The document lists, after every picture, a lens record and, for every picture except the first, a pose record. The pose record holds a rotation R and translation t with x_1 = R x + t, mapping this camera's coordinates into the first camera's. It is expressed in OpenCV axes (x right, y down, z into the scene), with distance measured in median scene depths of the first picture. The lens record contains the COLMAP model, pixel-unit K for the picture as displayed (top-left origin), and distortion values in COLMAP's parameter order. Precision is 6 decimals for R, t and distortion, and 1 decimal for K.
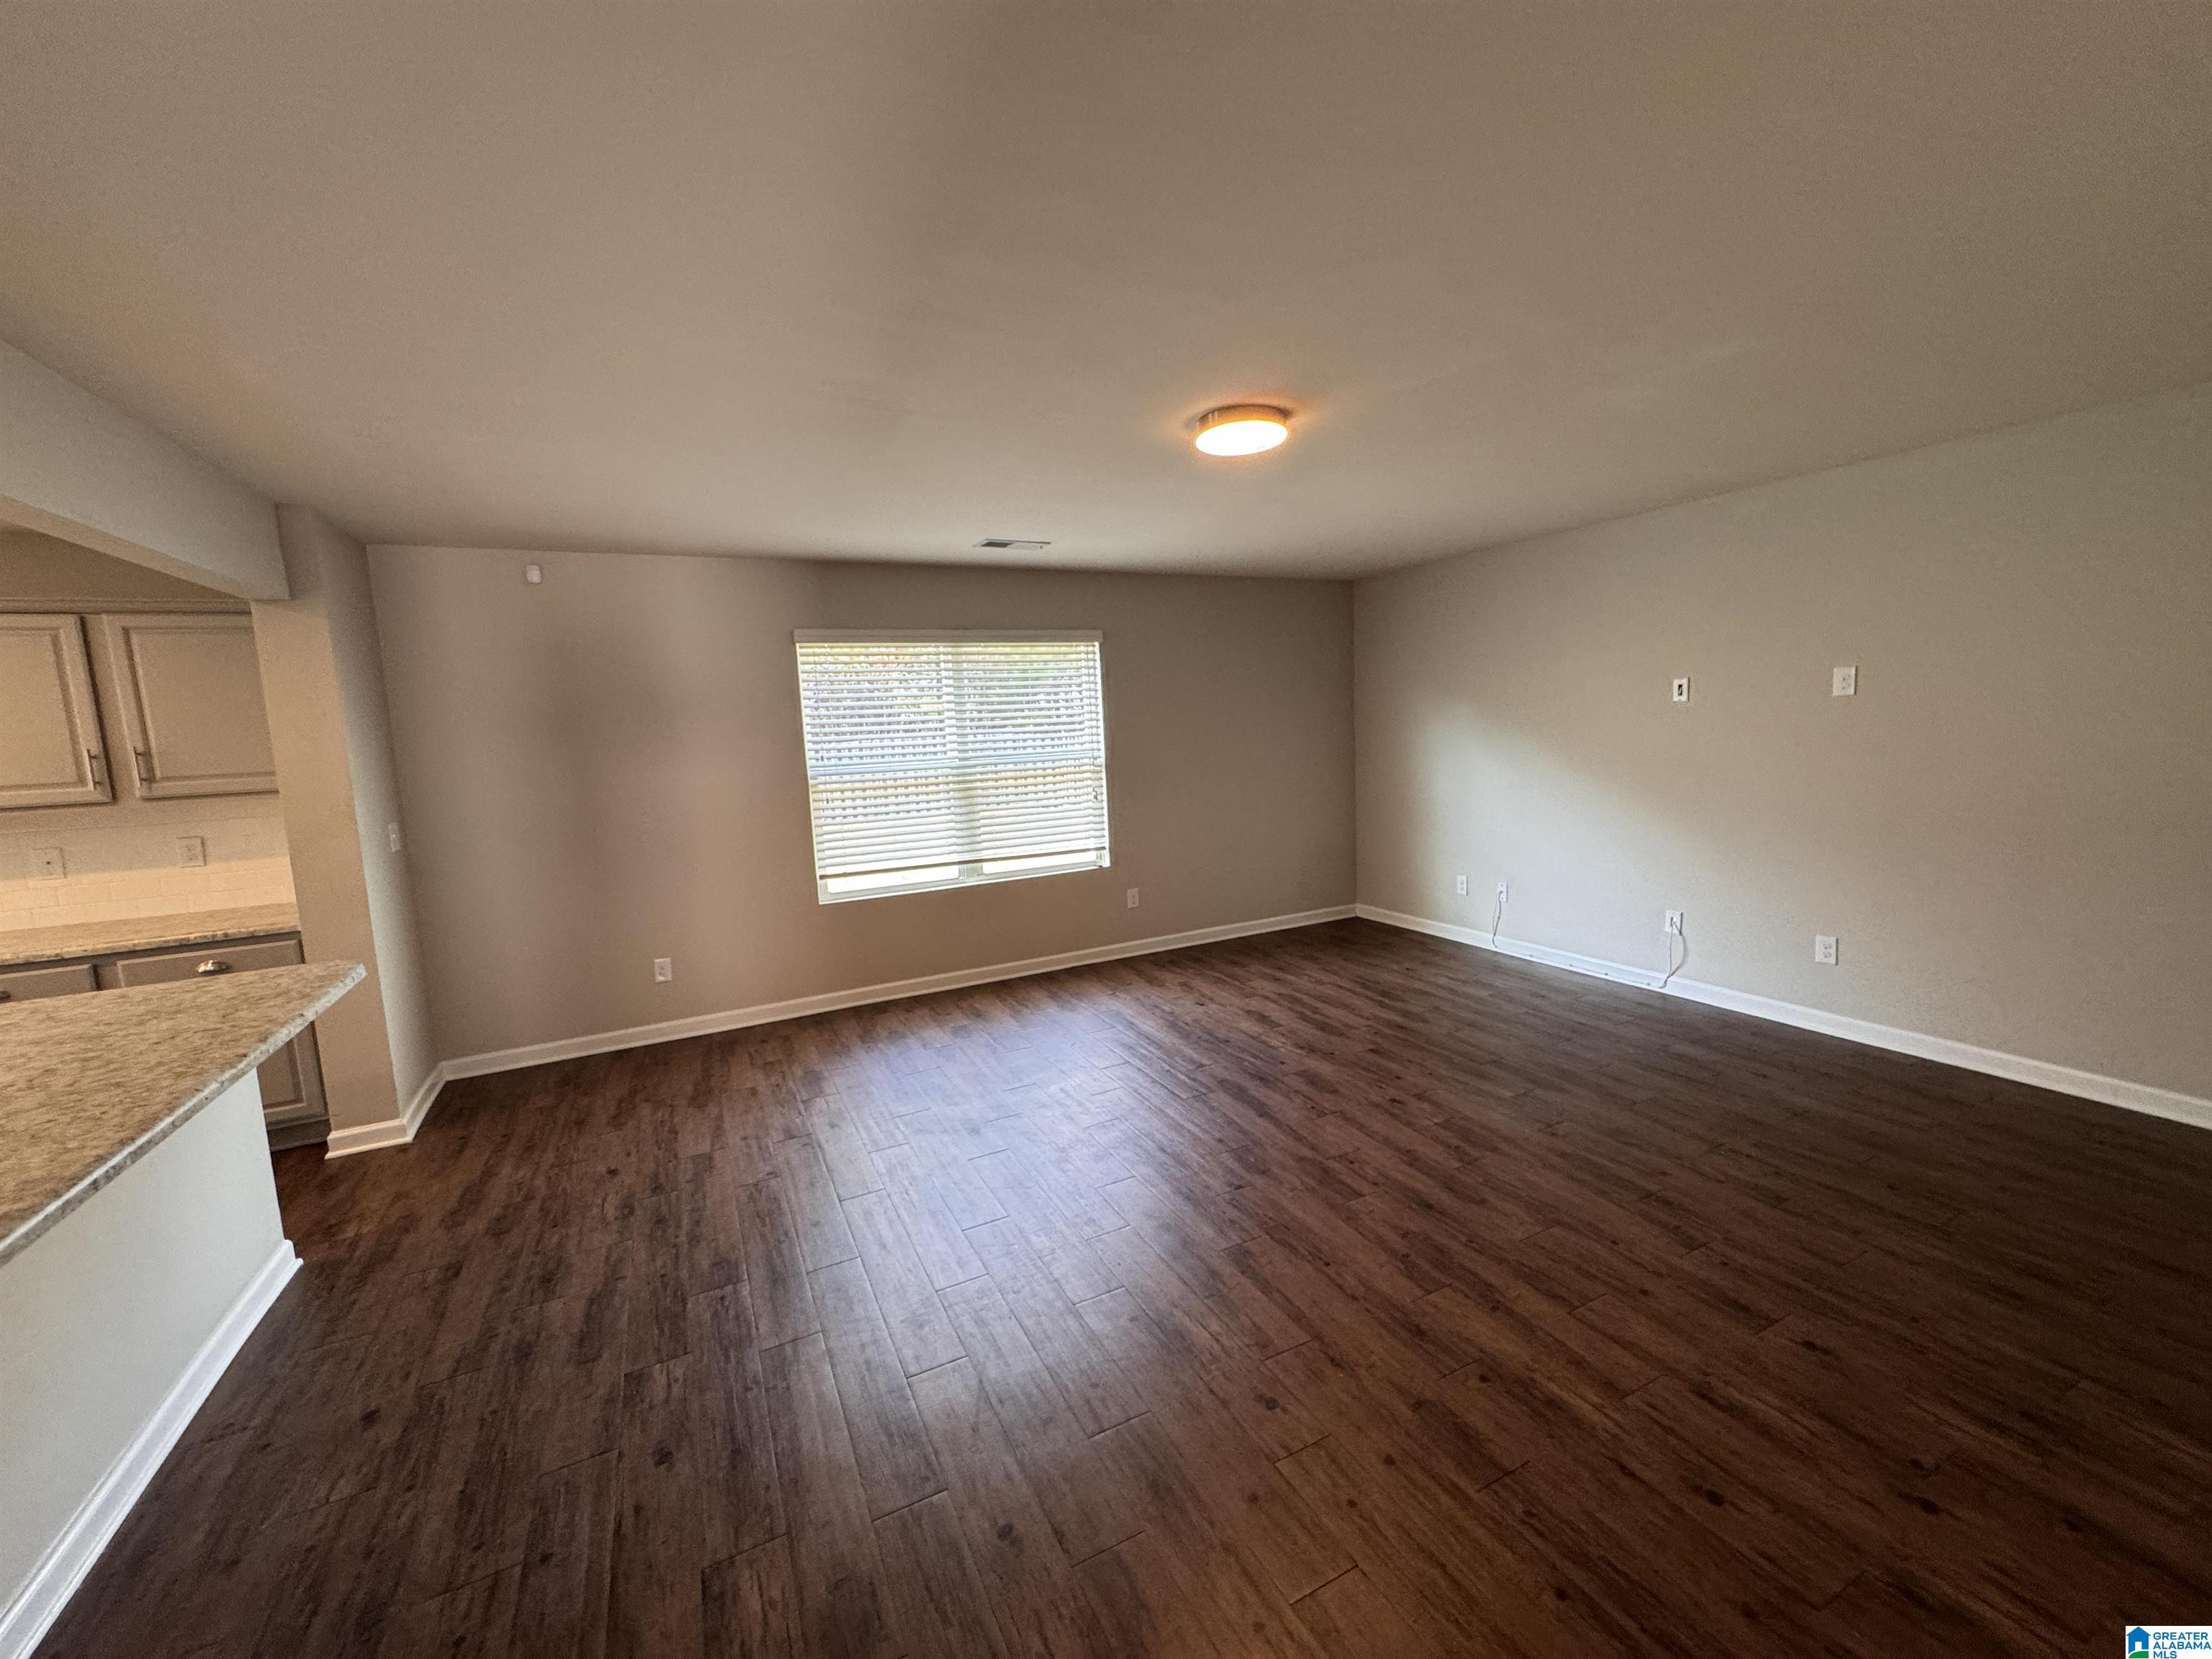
lens RADIAL K [[884.6, 0, 1106.0], [0, 884.6, 829.5], [0, 0, 1]] dist [-0.001726, -0.000174]
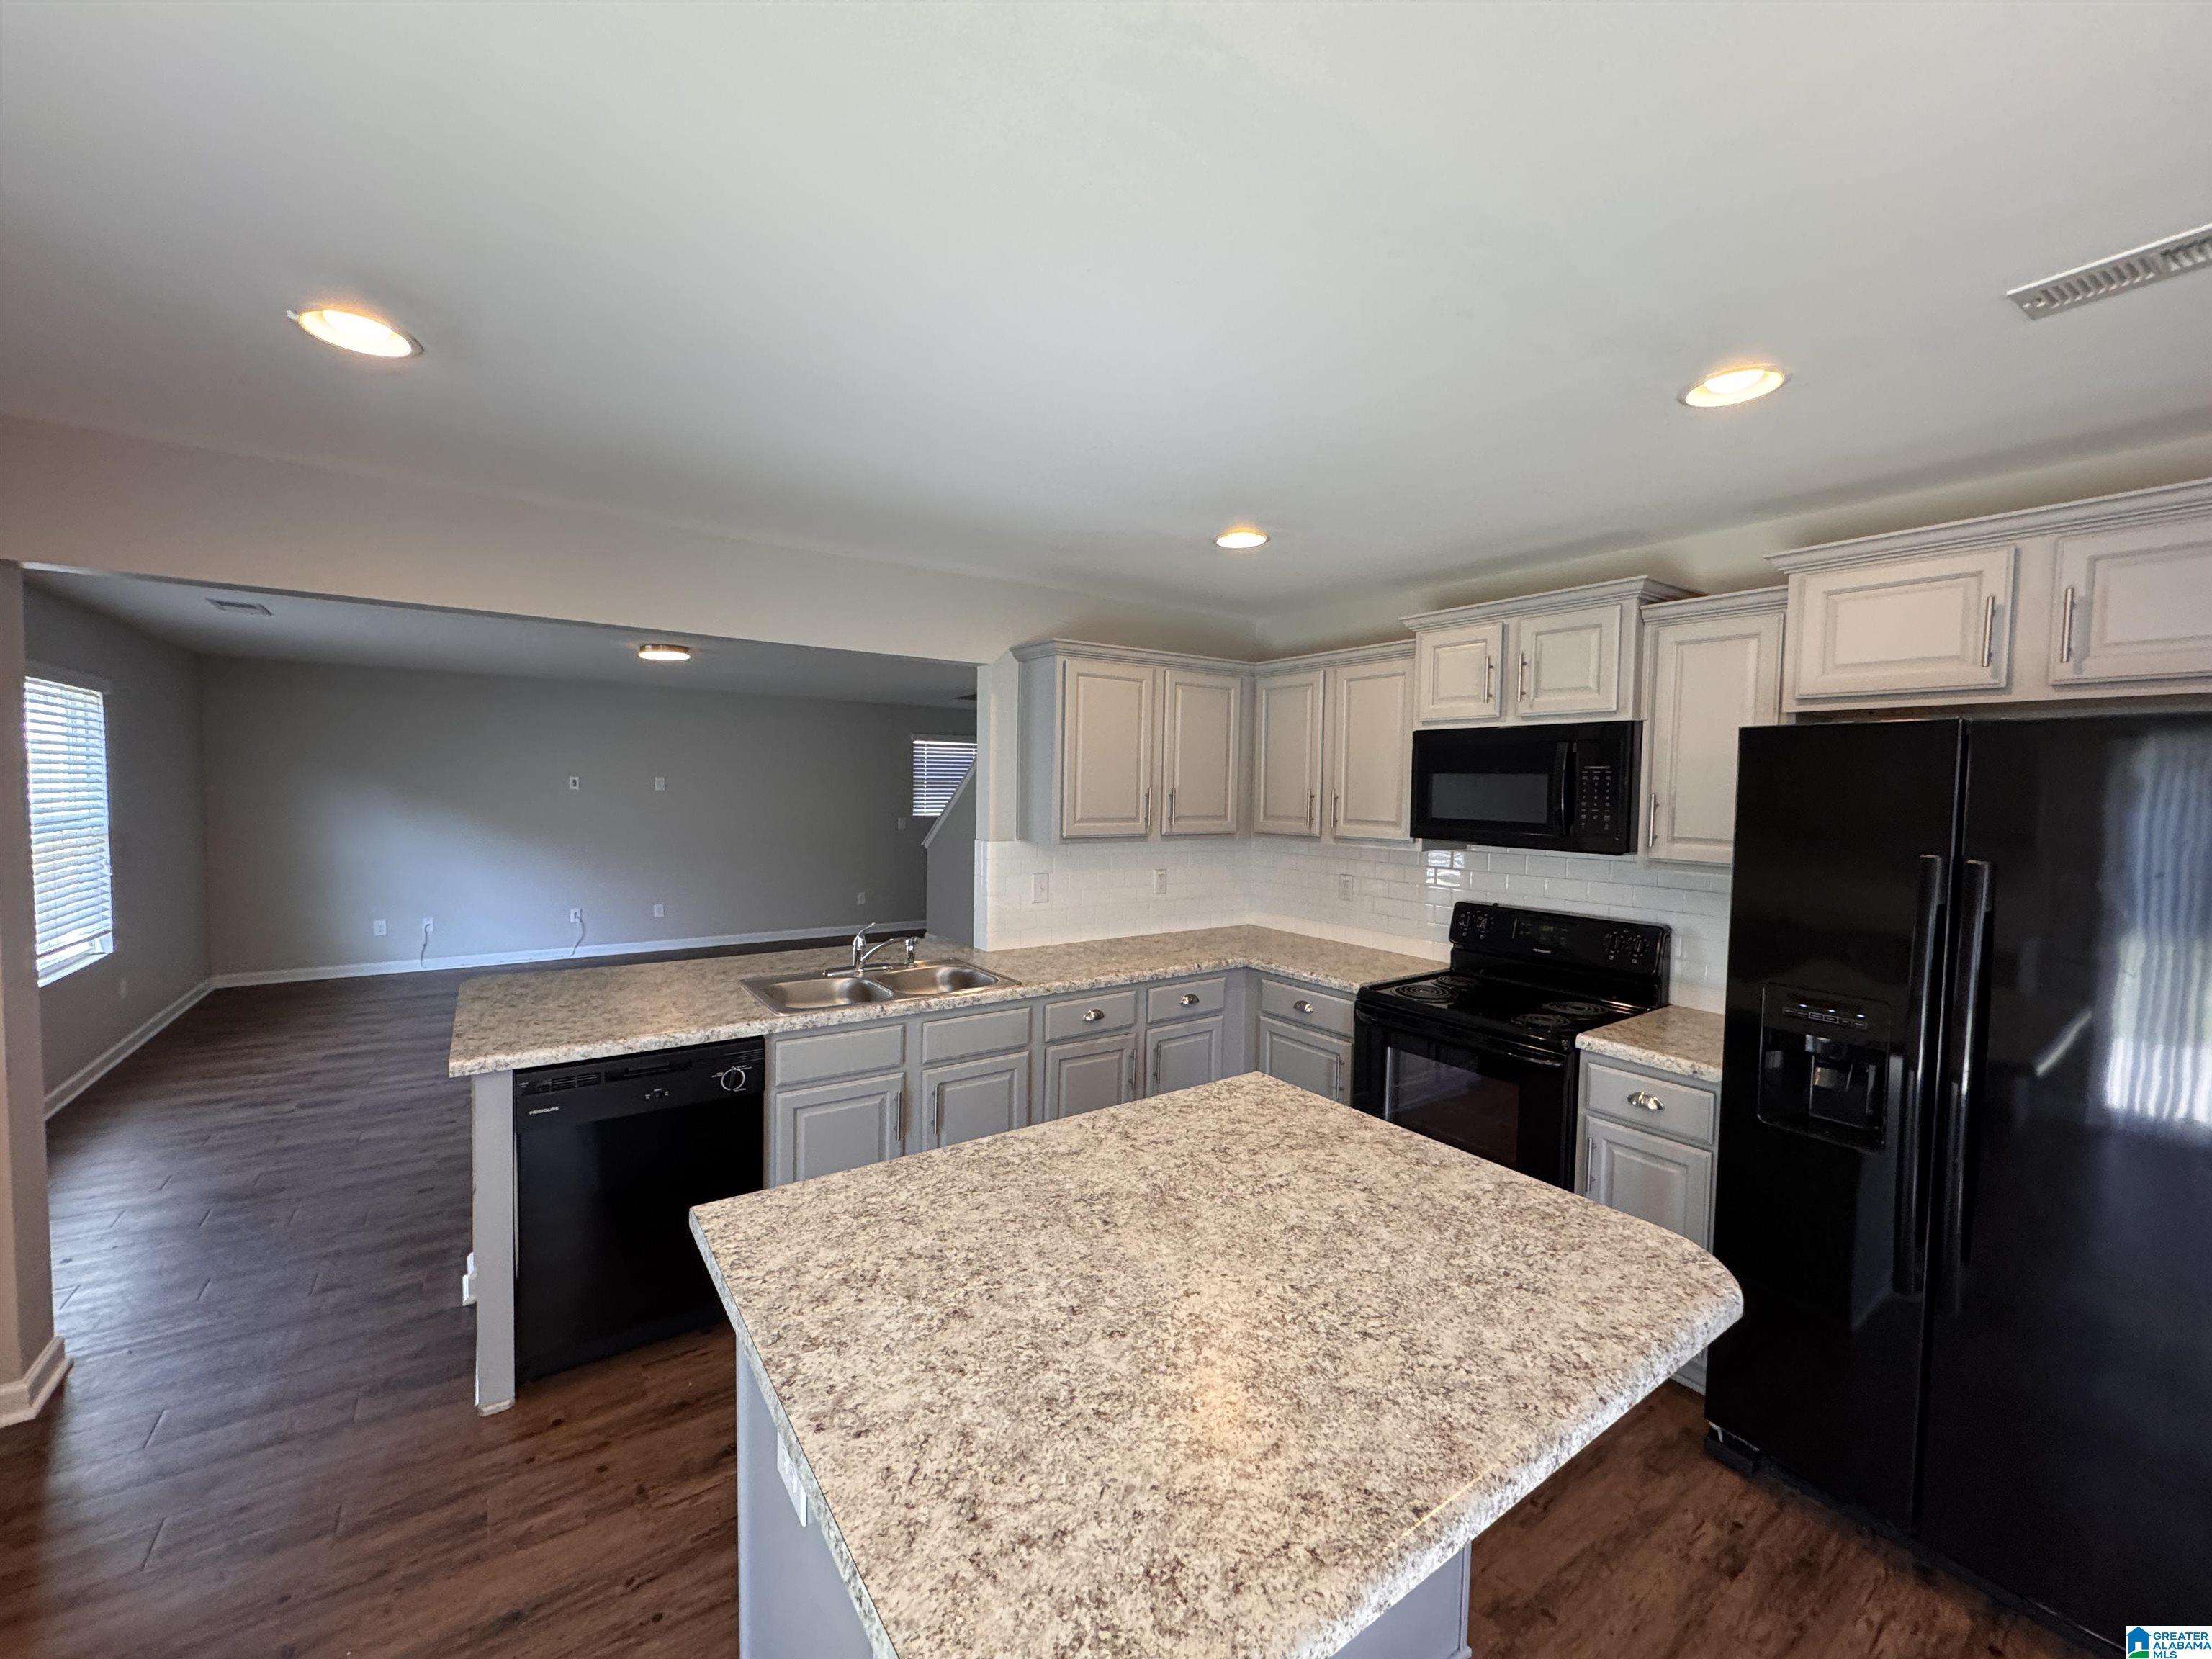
lens RADIAL K [[889.6, 0, 1102.0], [0, 889.6, 821.6], [0, 0, 1]] dist [0.001057, 0.004108]
pose [[-0.138357, 0.005008, 0.990370, -1.228529], [0.114348, 0.993380, 0.010951, 0.020035], [-0.983759, 0.114762, -0.138013, 0.200142]]
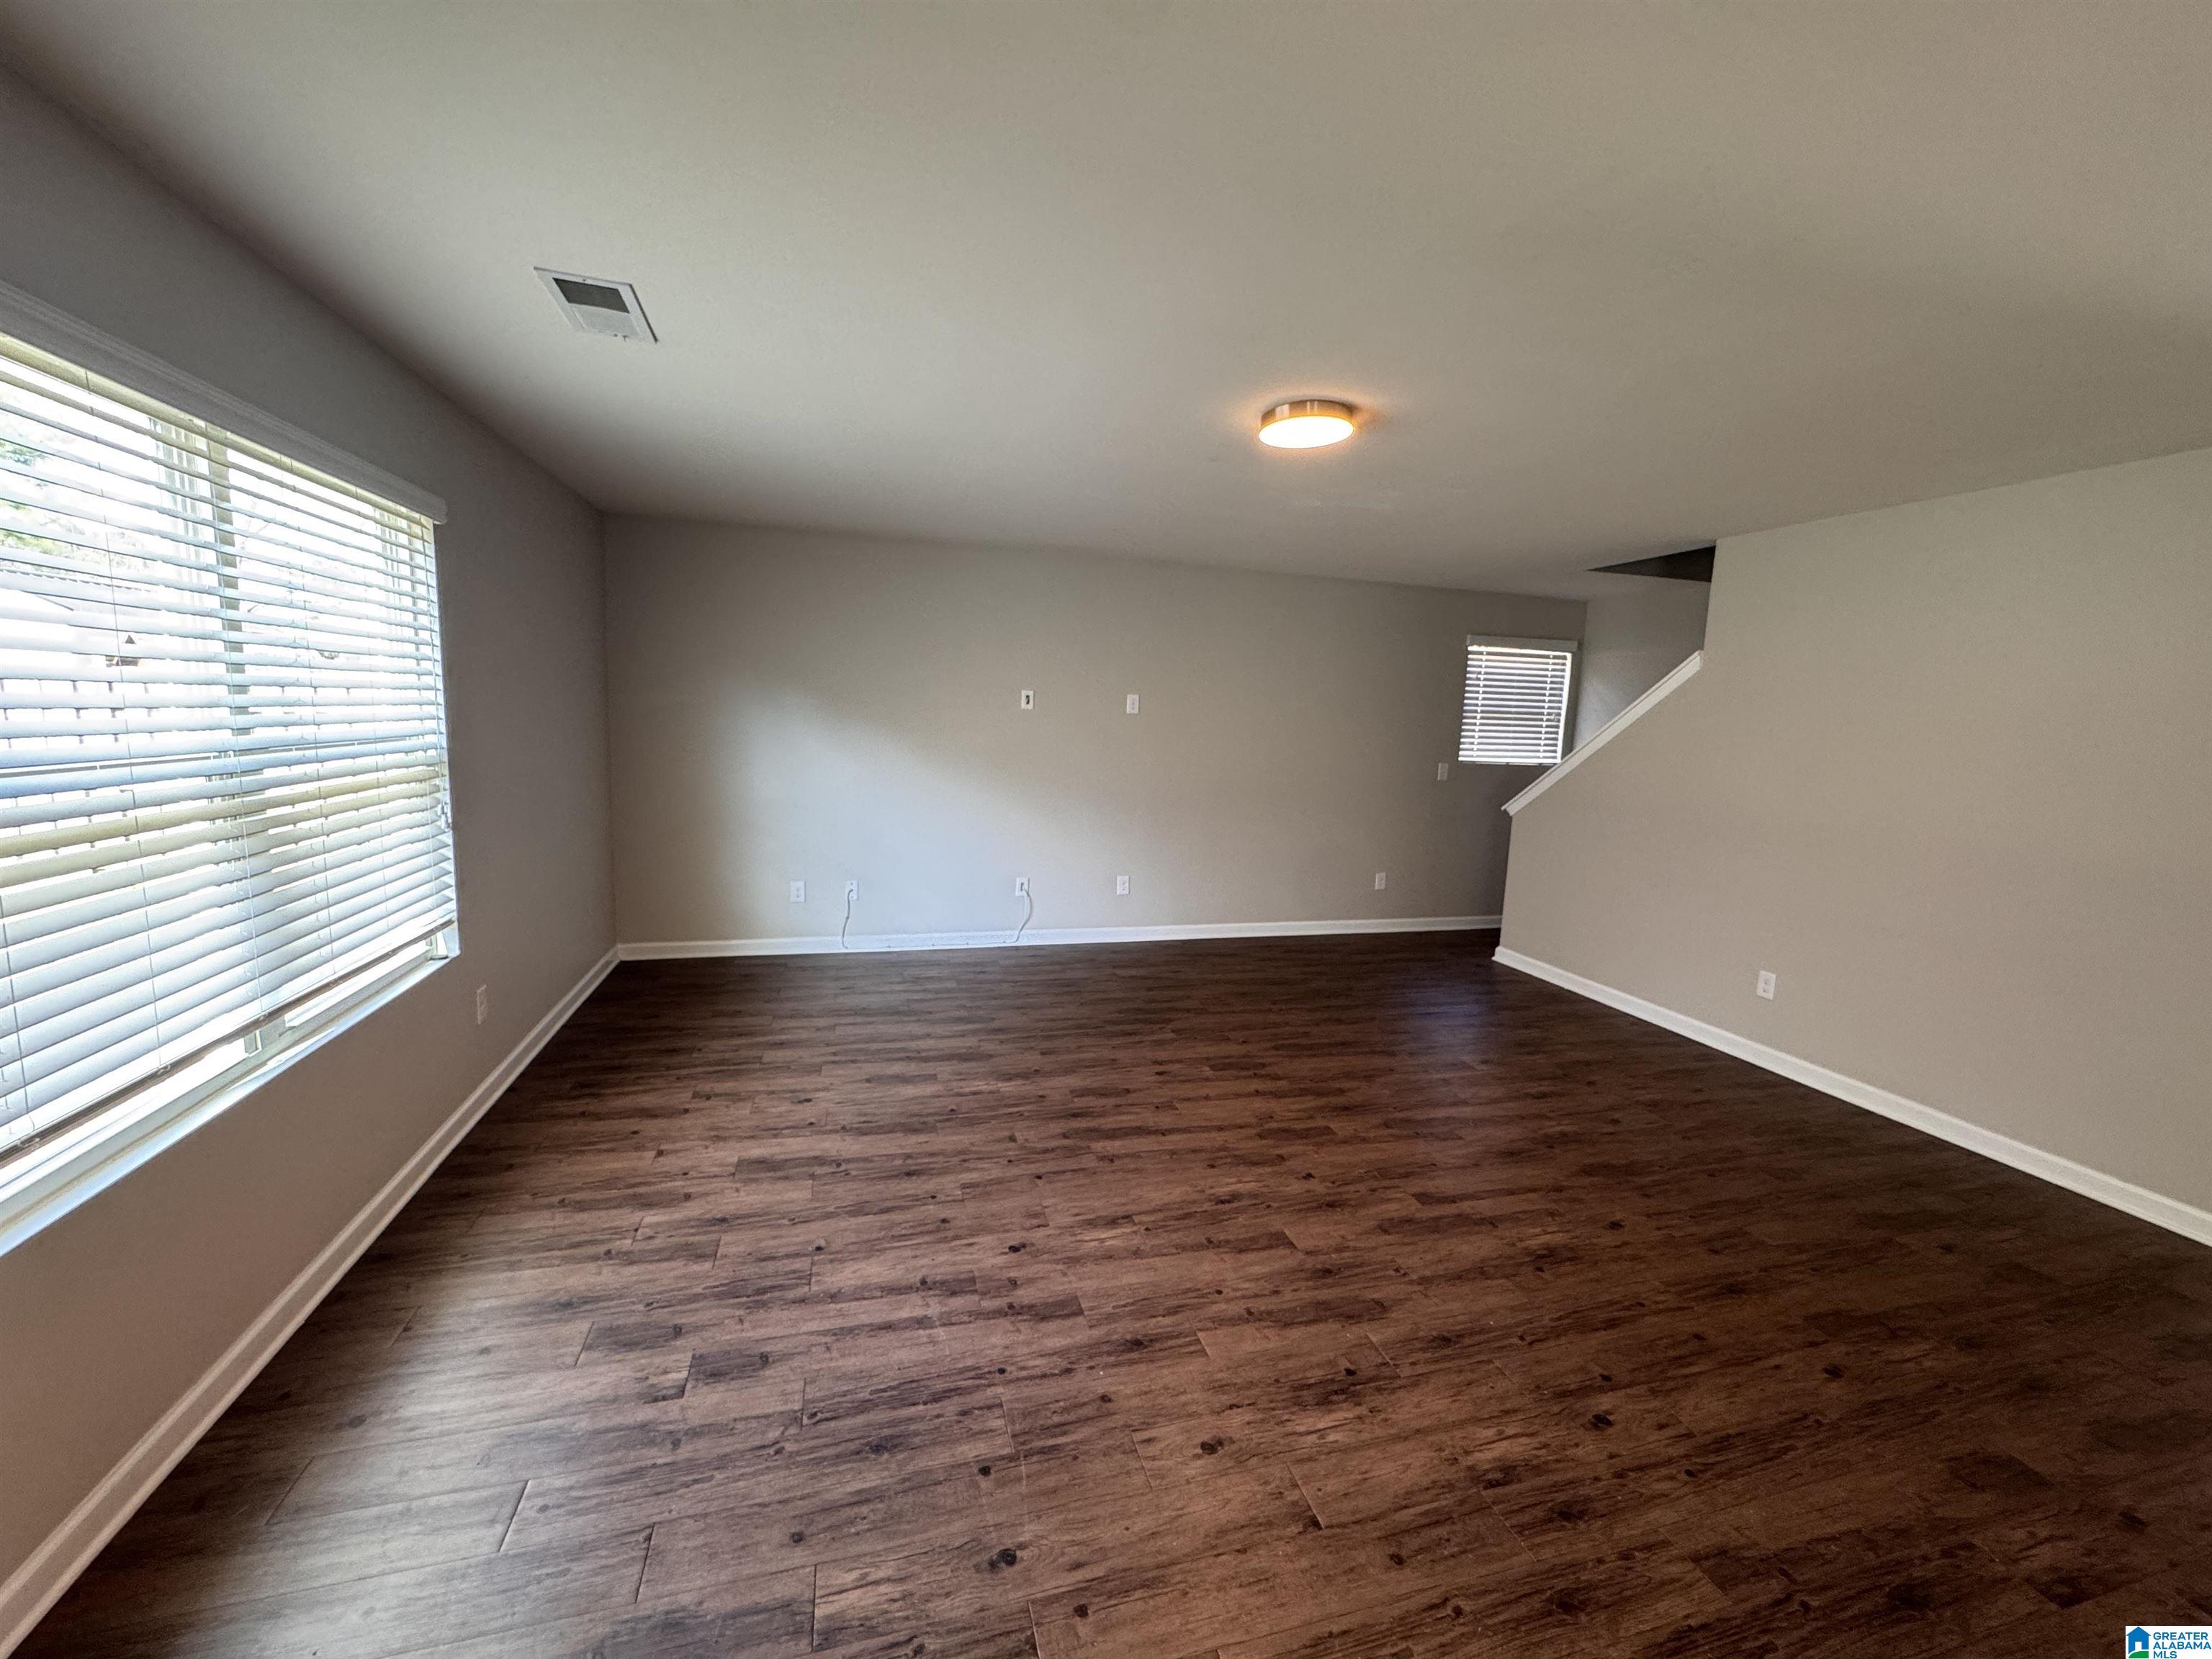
lens RADIAL K [[884.6, 0, 1106.0], [0, 884.6, 829.5], [0, 0, 1]] dist [-0.001726, -0.000174]
pose [[0.182200, -0.078551, 0.980119, -0.542504], [0.073819, 0.995083, 0.066028, -0.048124], [-0.980487, 0.060321, 0.187103, 0.642843]]
